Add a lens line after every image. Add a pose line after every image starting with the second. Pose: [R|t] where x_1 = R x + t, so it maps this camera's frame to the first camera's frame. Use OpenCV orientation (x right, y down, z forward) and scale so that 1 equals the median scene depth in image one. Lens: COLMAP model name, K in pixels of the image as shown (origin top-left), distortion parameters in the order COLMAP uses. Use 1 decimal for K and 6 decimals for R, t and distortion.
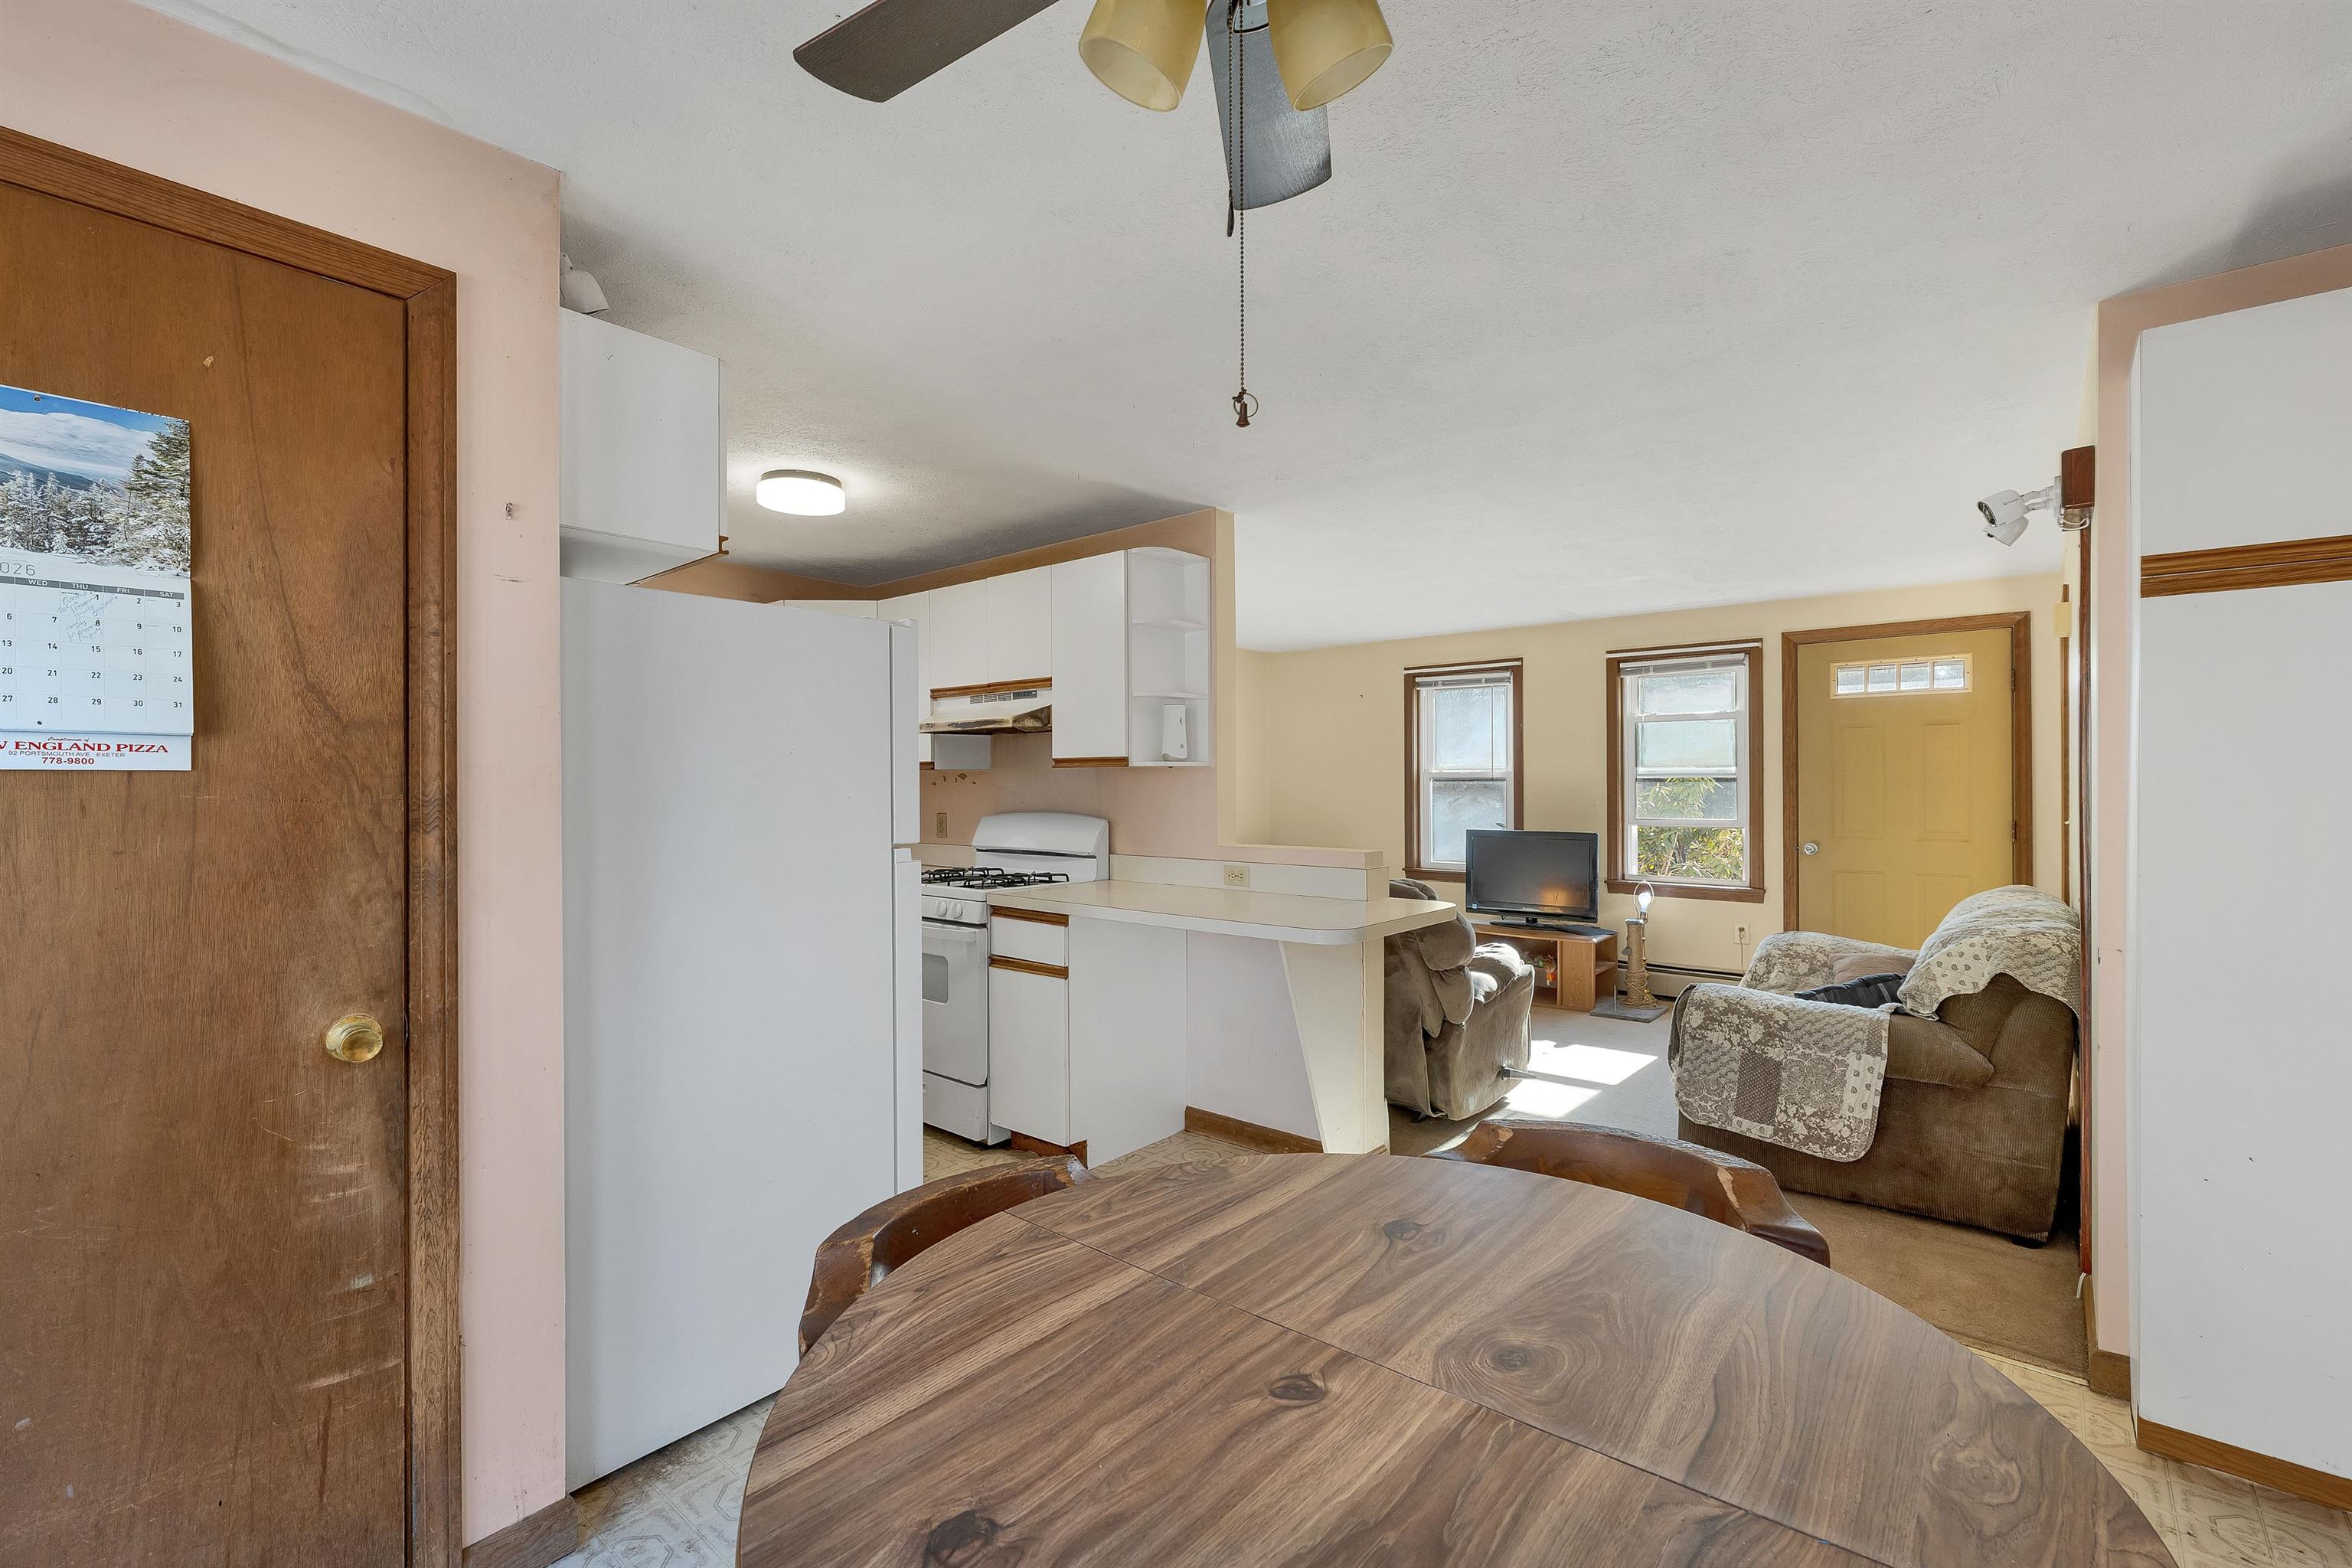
lens RADIAL K [[1018.3, 0, 1166.2], [0, 1018.3, 788.6], [0, 0, 1]] dist [-0.000218, 0.000073]
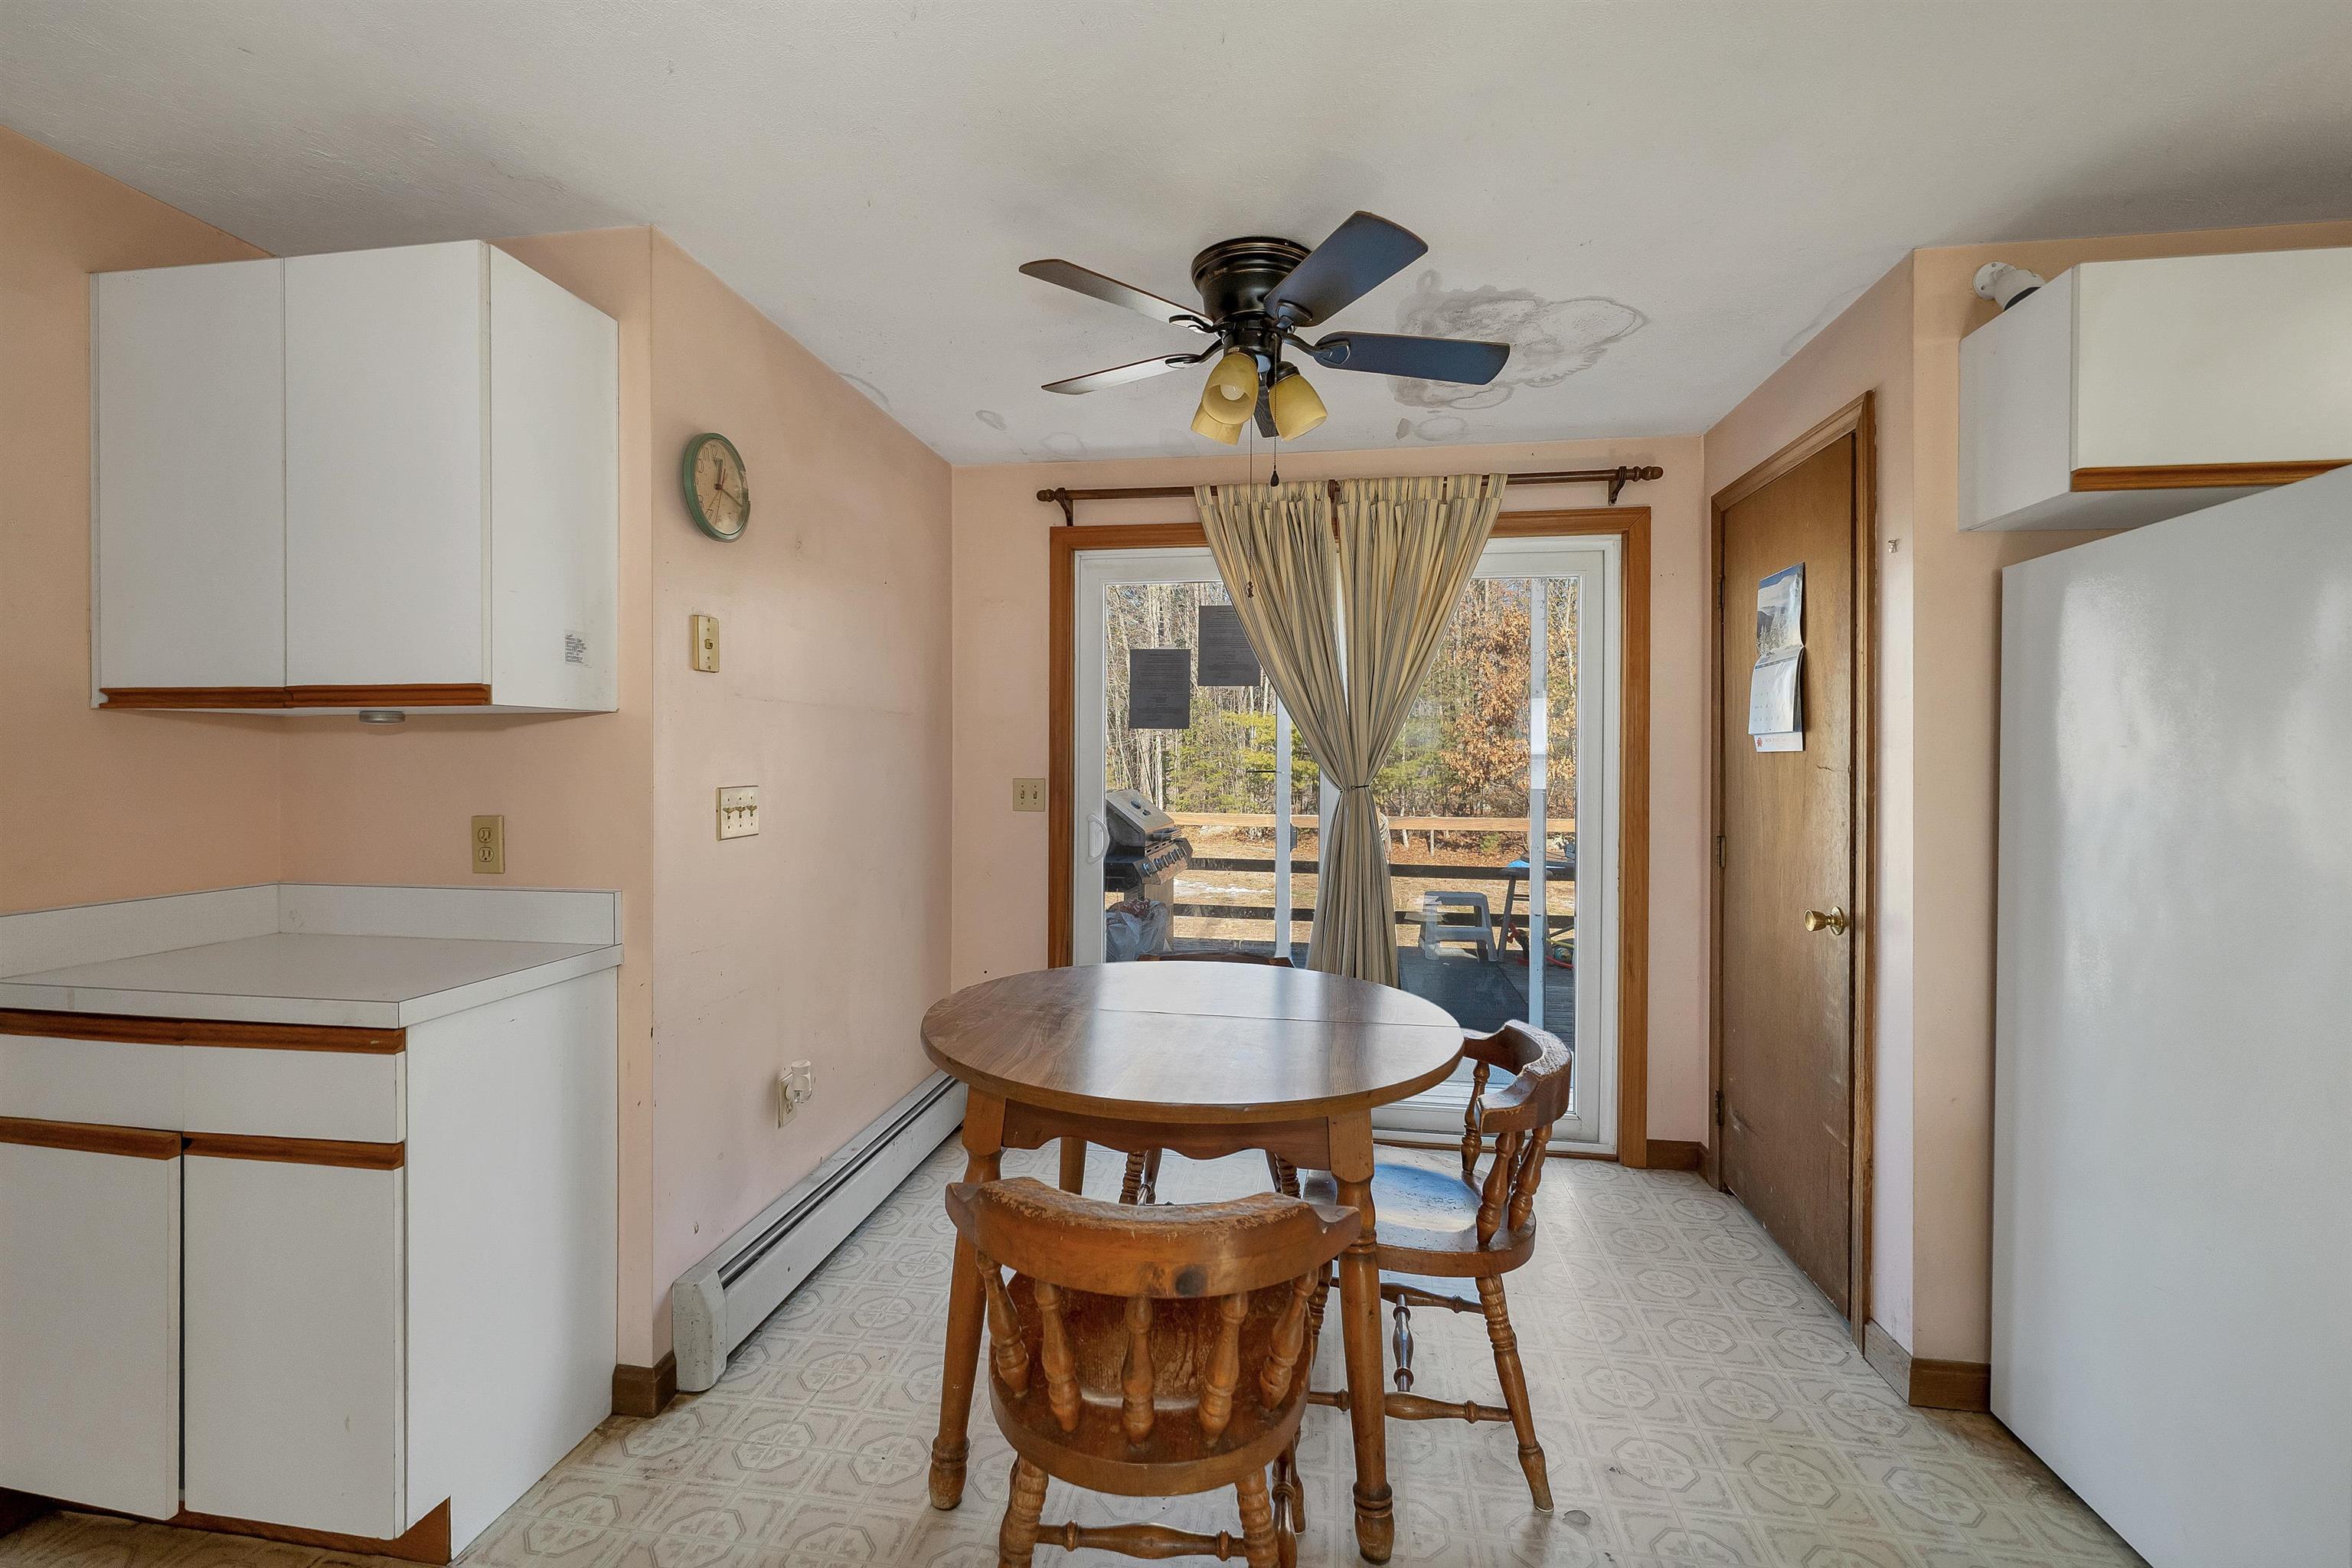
lens RADIAL K [[1015.6, 0, 1171.4], [0, 1015.6, 767.5], [0, 0, 1]] dist [0.019230, 0.000191]
pose [[-0.844213, 0.002004, -0.536004, 0.927452], [-0.005806, 0.999900, 0.012883, -0.004046], [0.535976, 0.013987, -0.844117, 1.814515]]
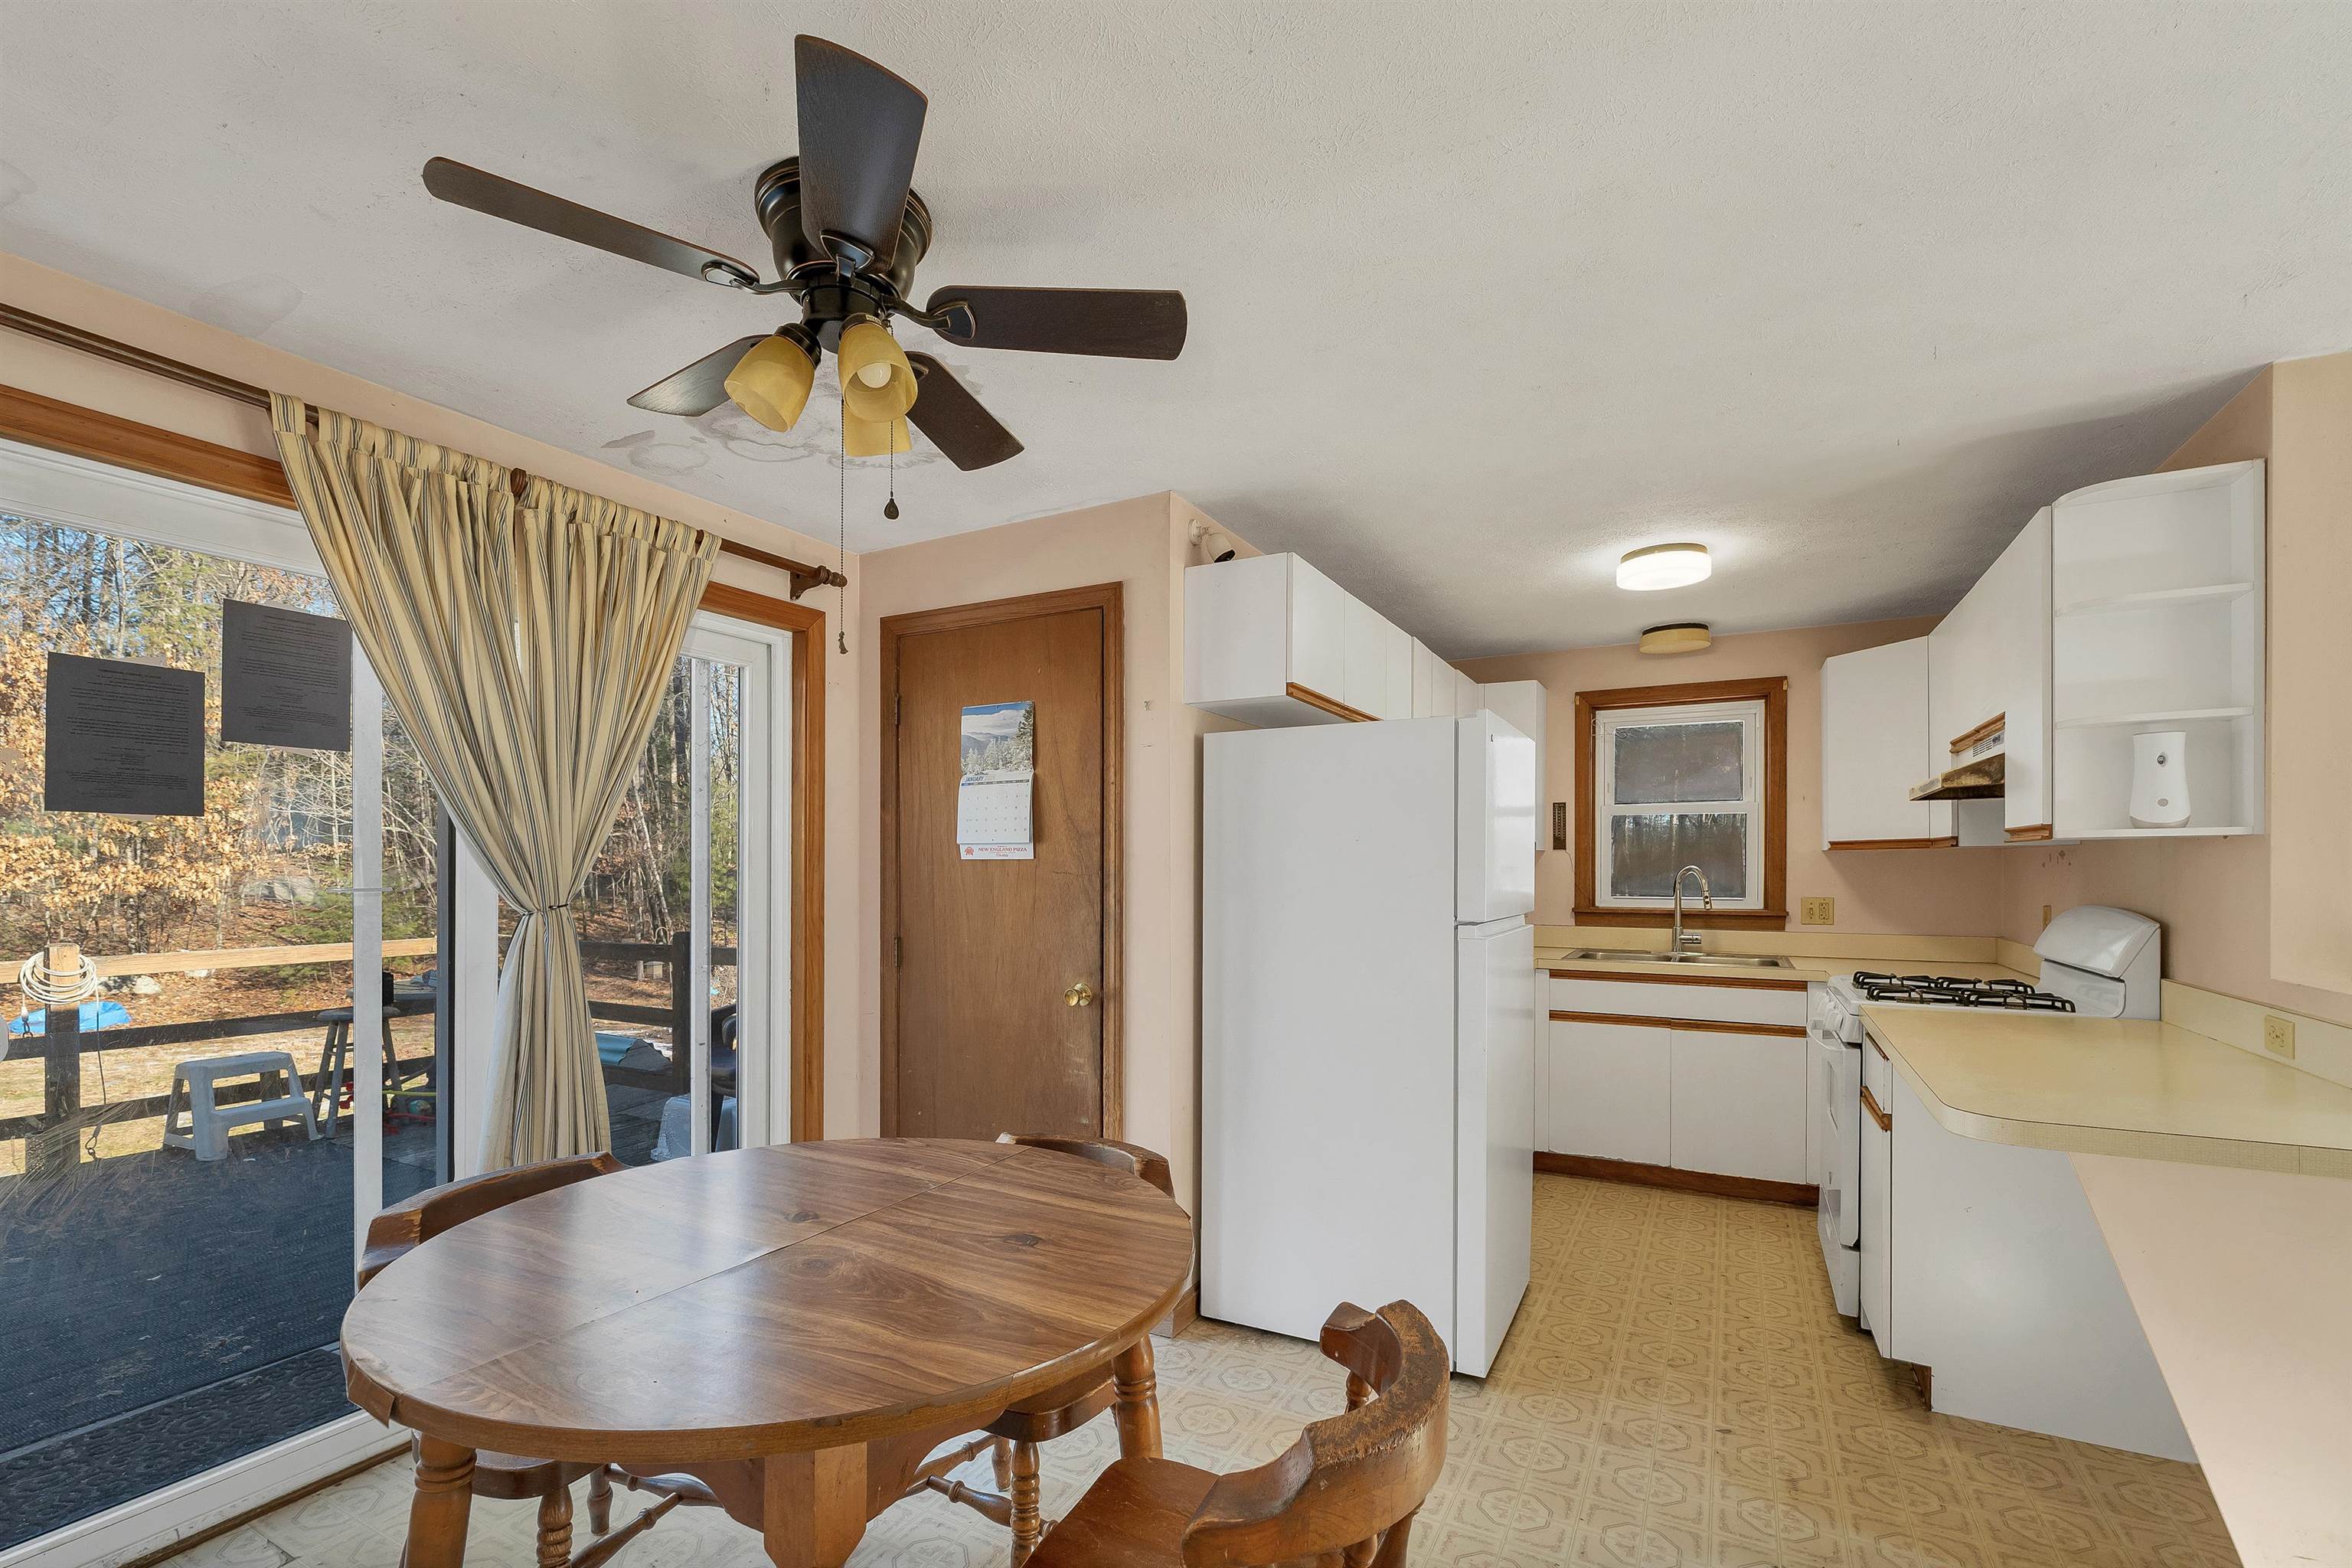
lens RADIAL K [[1028.9, 0, 1160.8], [0, 1028.9, 868.5], [0, 0, 1]] dist [-0.000283, 0.000003]
pose [[0.209627, 0.005013, -0.977769, 1.189068], [-0.004139, 0.999982, 0.004240, -0.006884], [0.977773, 0.003159, 0.209644, 0.744653]]
